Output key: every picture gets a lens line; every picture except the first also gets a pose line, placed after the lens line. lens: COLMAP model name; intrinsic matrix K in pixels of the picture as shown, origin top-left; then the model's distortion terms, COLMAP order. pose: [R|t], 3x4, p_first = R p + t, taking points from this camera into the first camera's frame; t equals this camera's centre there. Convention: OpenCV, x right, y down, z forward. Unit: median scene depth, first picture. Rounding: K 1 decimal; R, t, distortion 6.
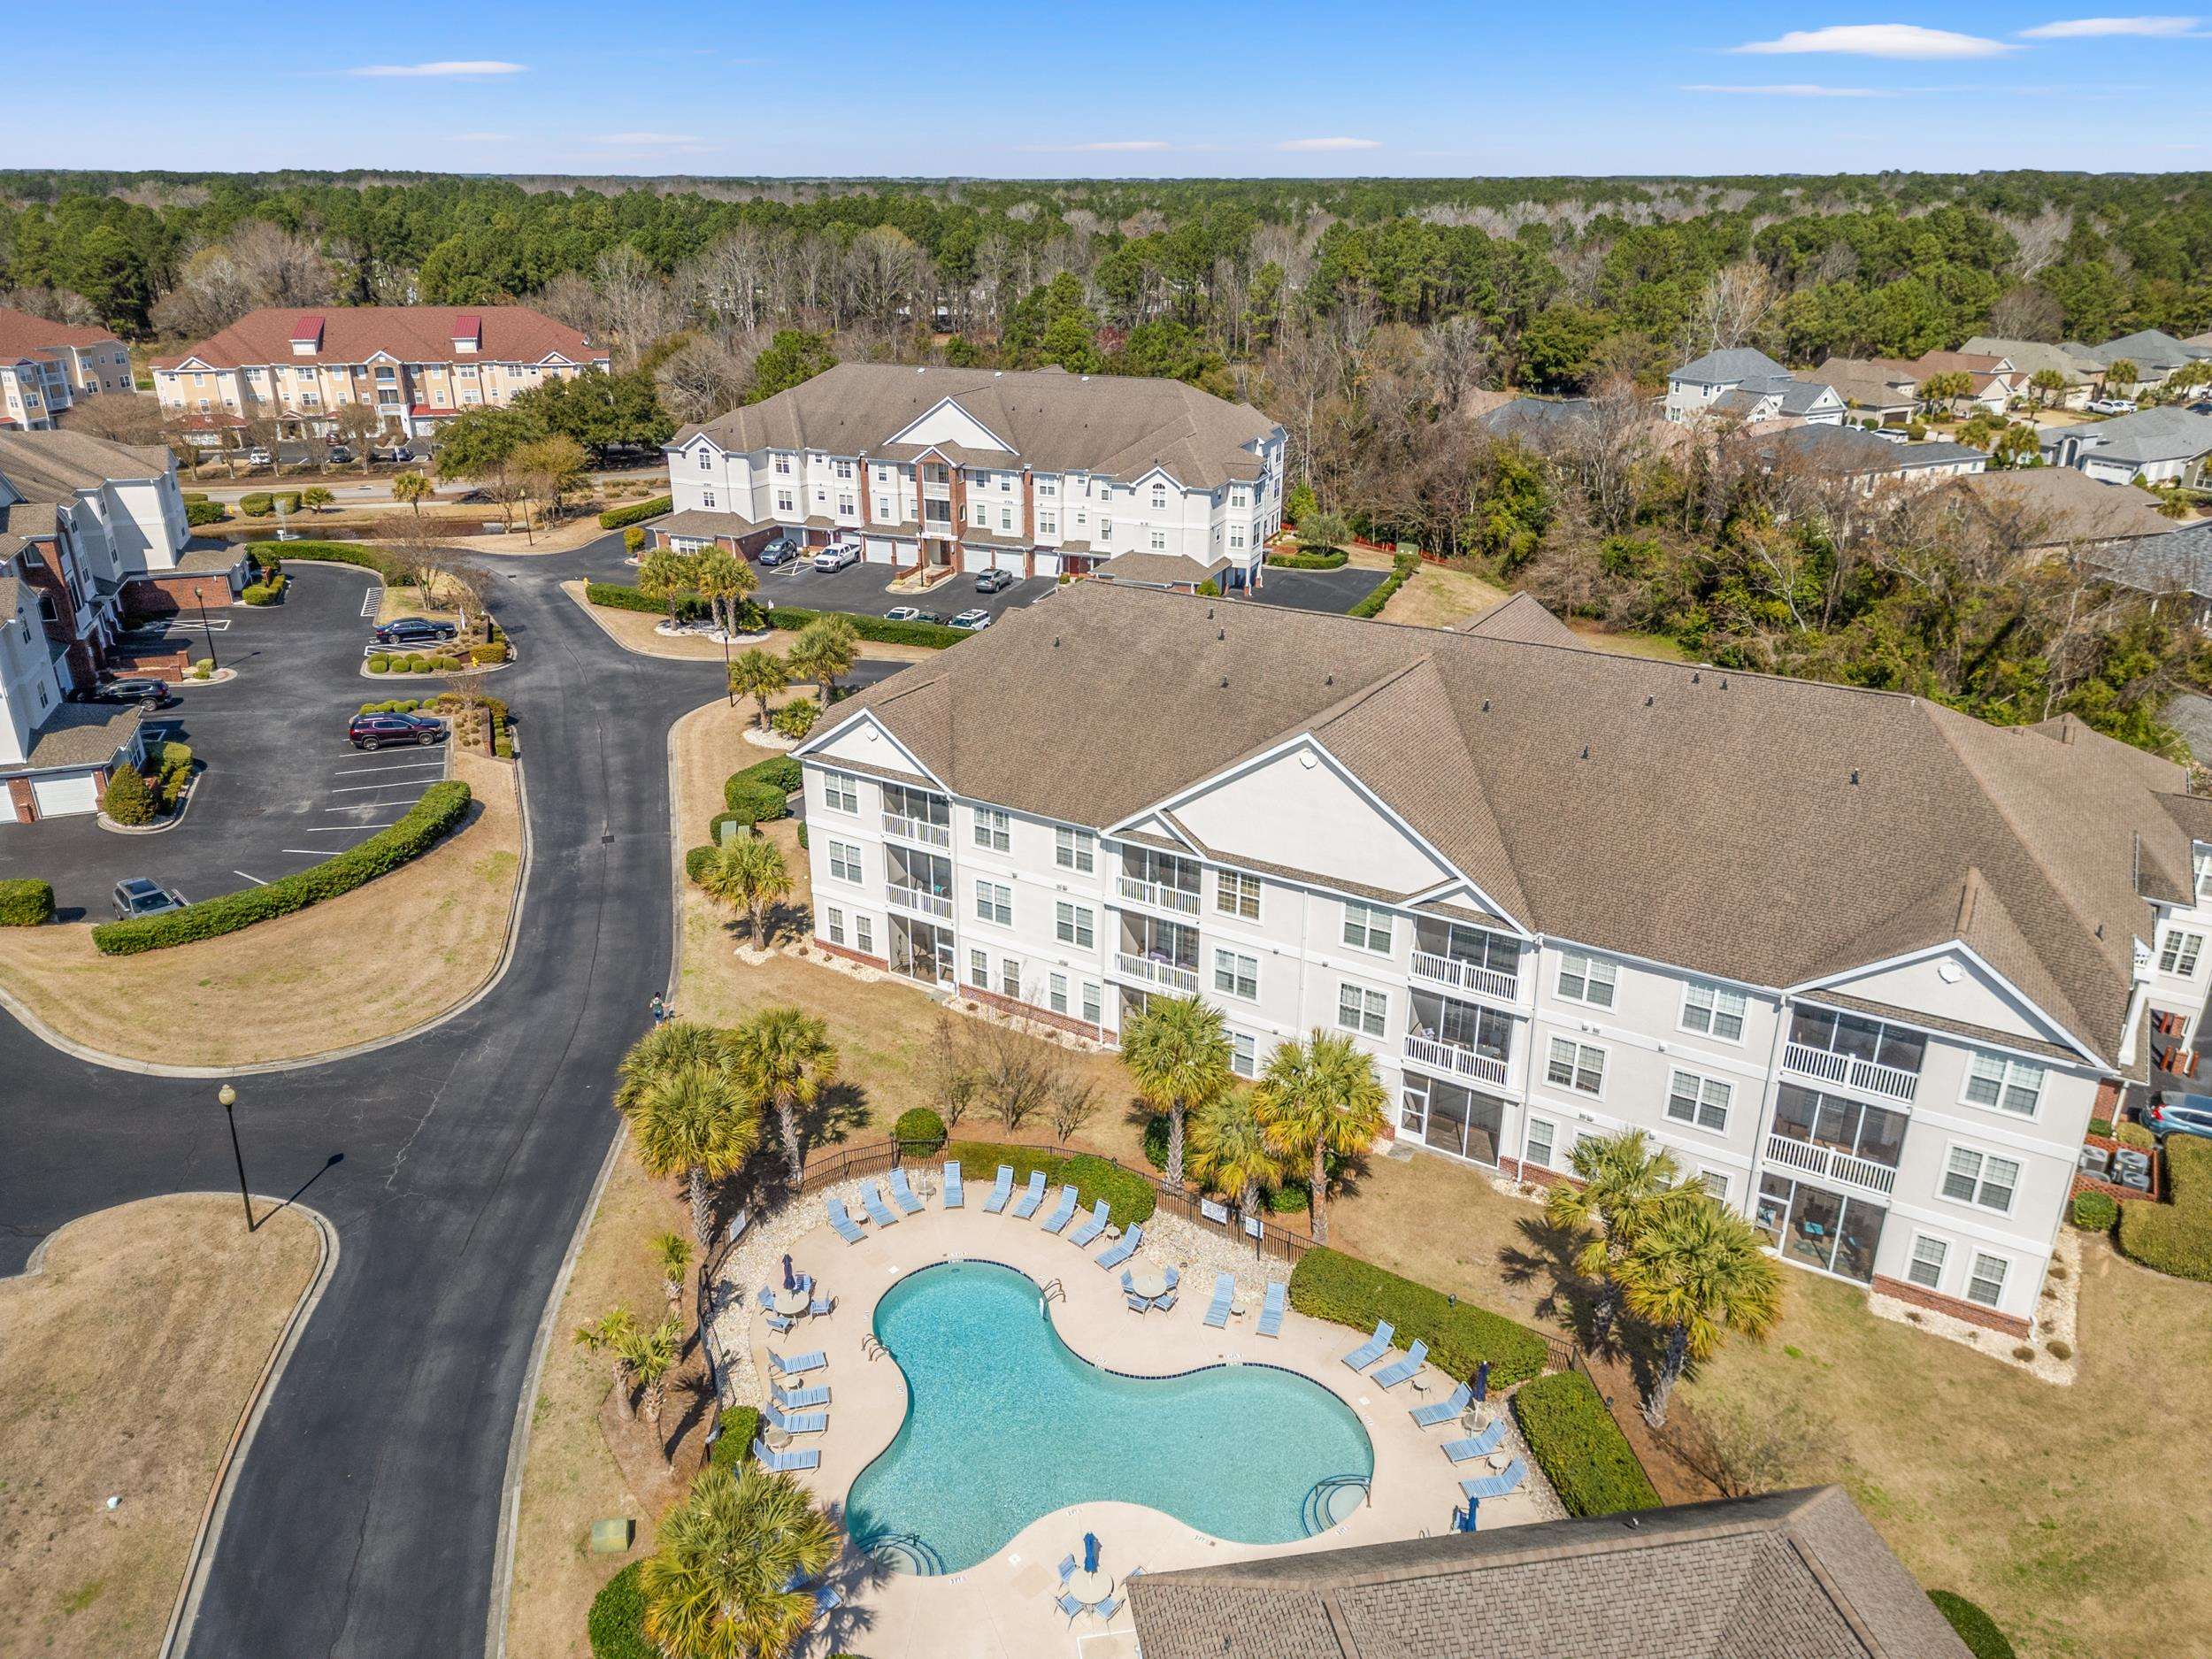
lens RADIAL K [[1553.0, 0, 1122.2], [0, 1553.0, 837.0], [0, 0, 1]] dist [0.047468, -0.019733]
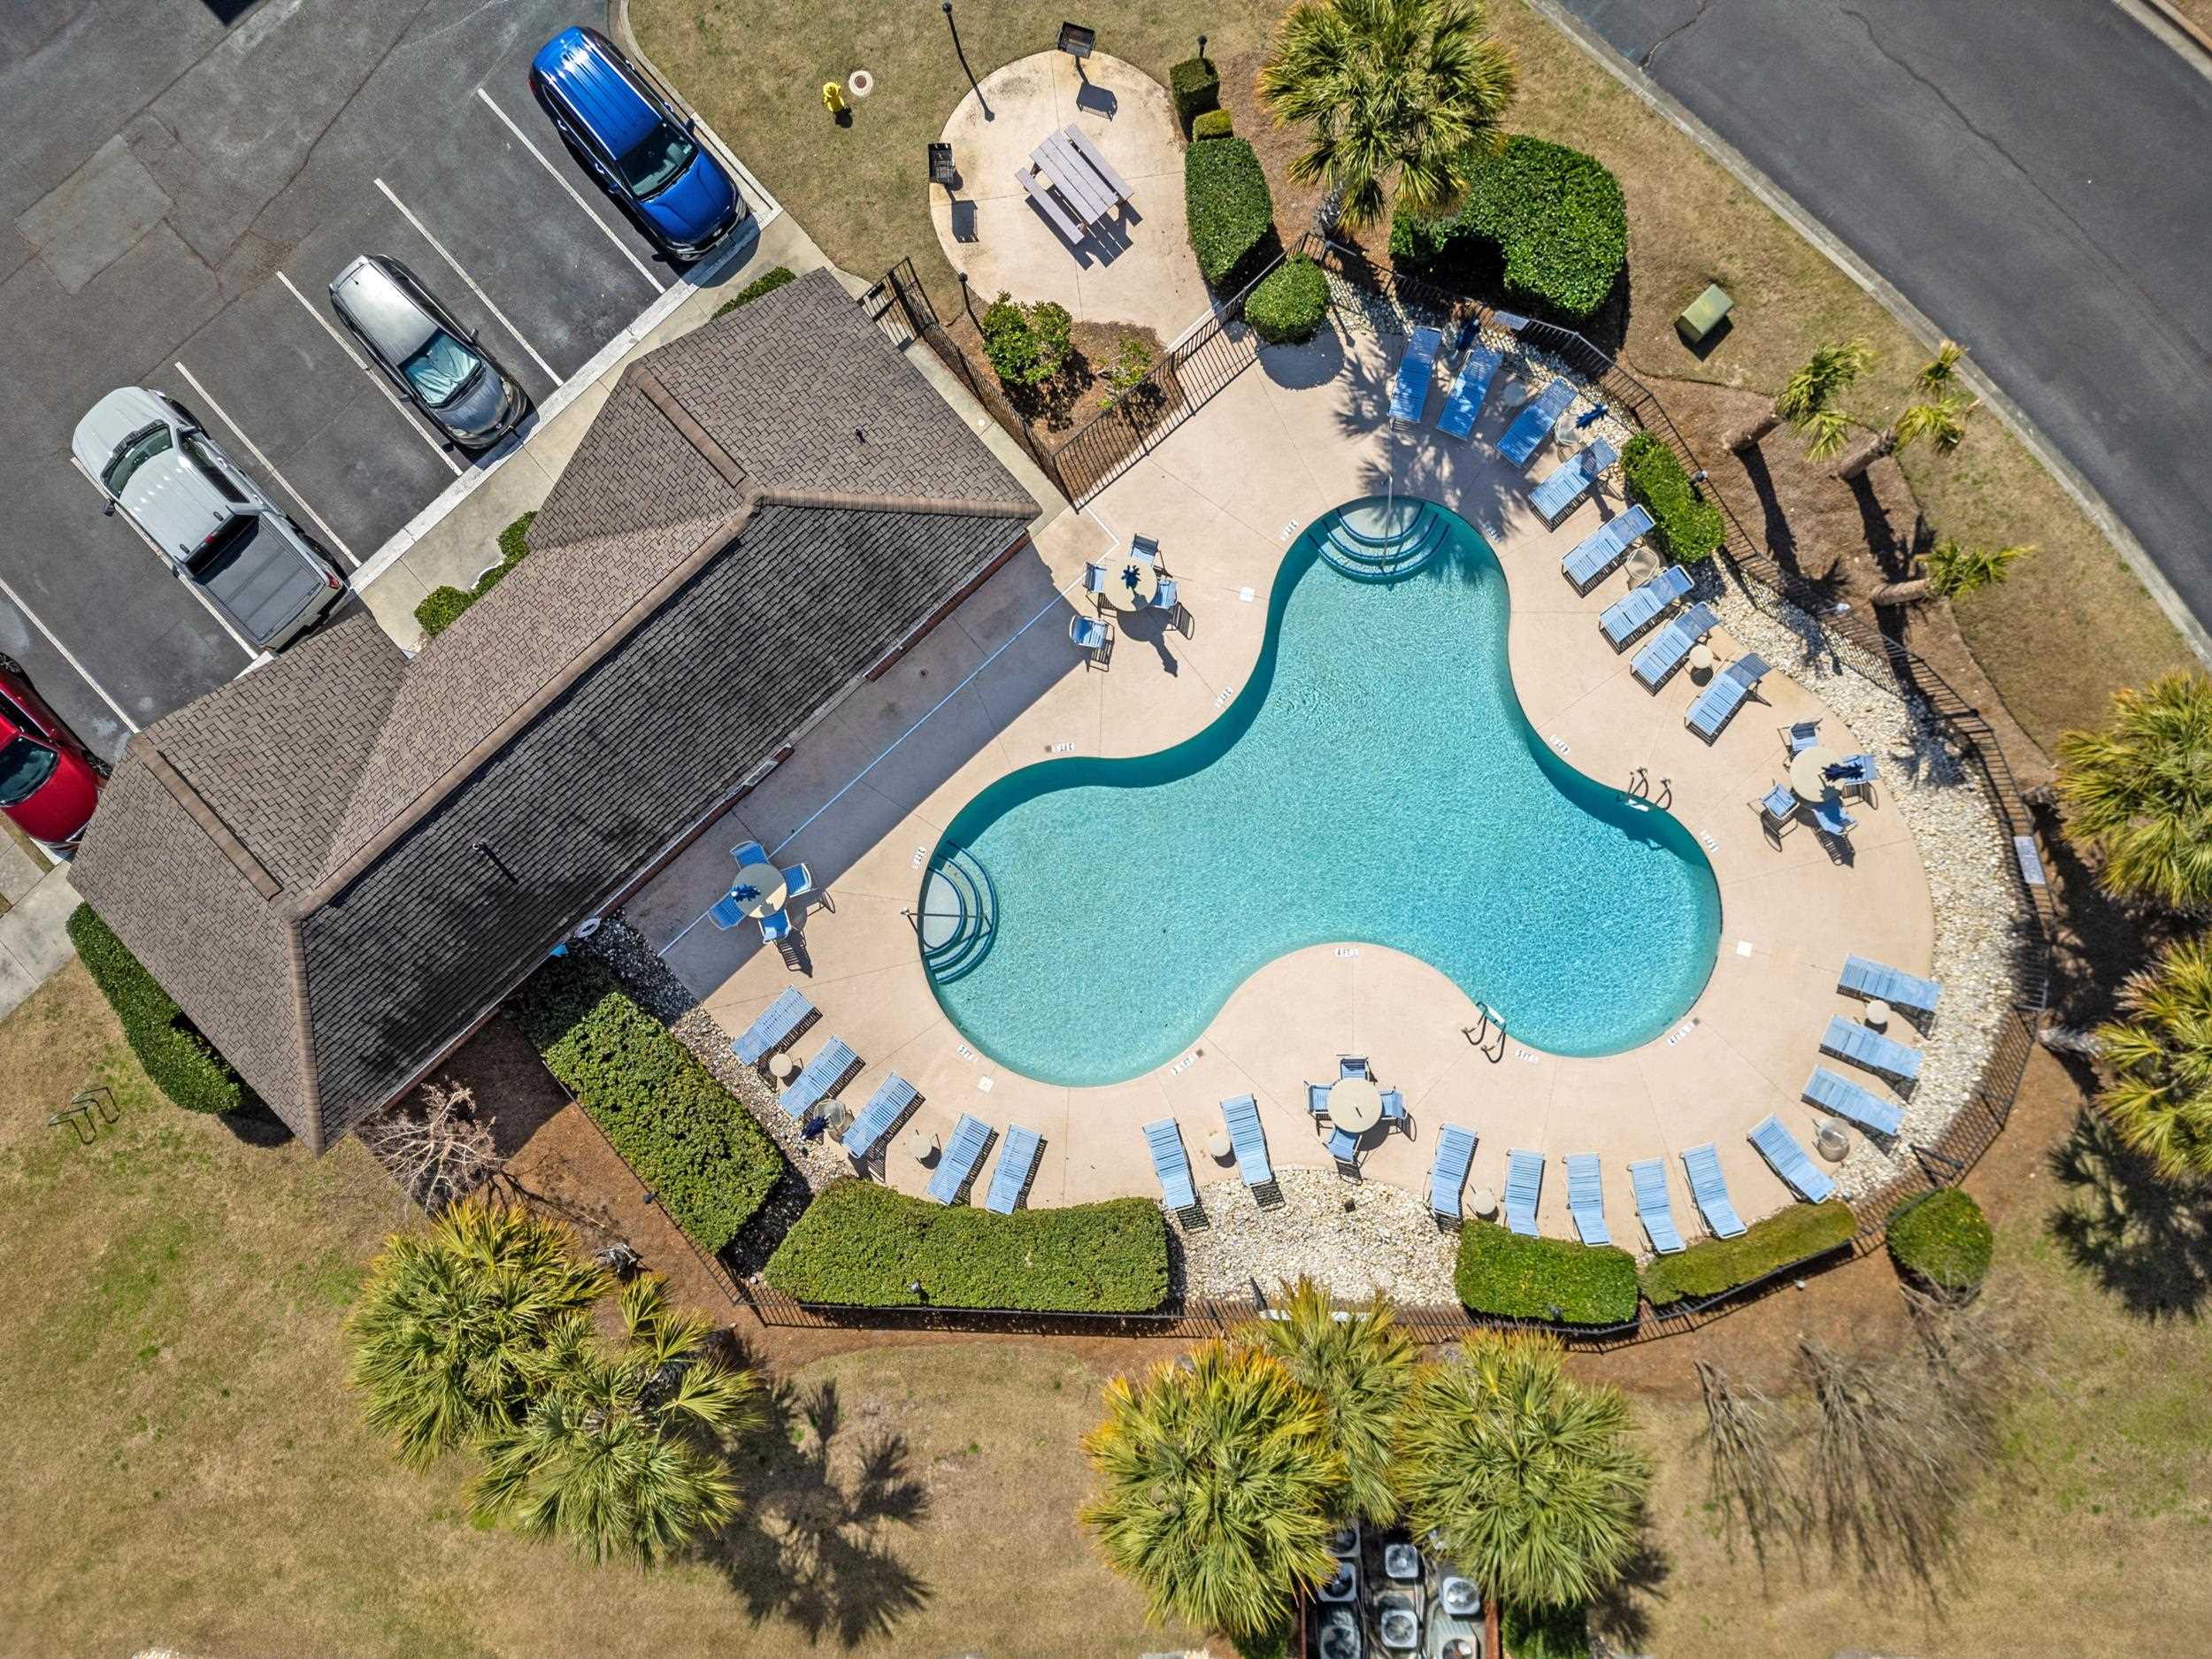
lens RADIAL K [[1553.0, 0, 1104.4], [0, 1553.0, 829.8], [0, 0, 1]] dist [0.047468, -0.019733]
pose [[-0.850850, 0.525345, 0.008253, 0.040664], [-0.196681, -0.333033, 0.922174, -0.235715], [0.487208, 0.783008, 0.386686, 0.616241]]
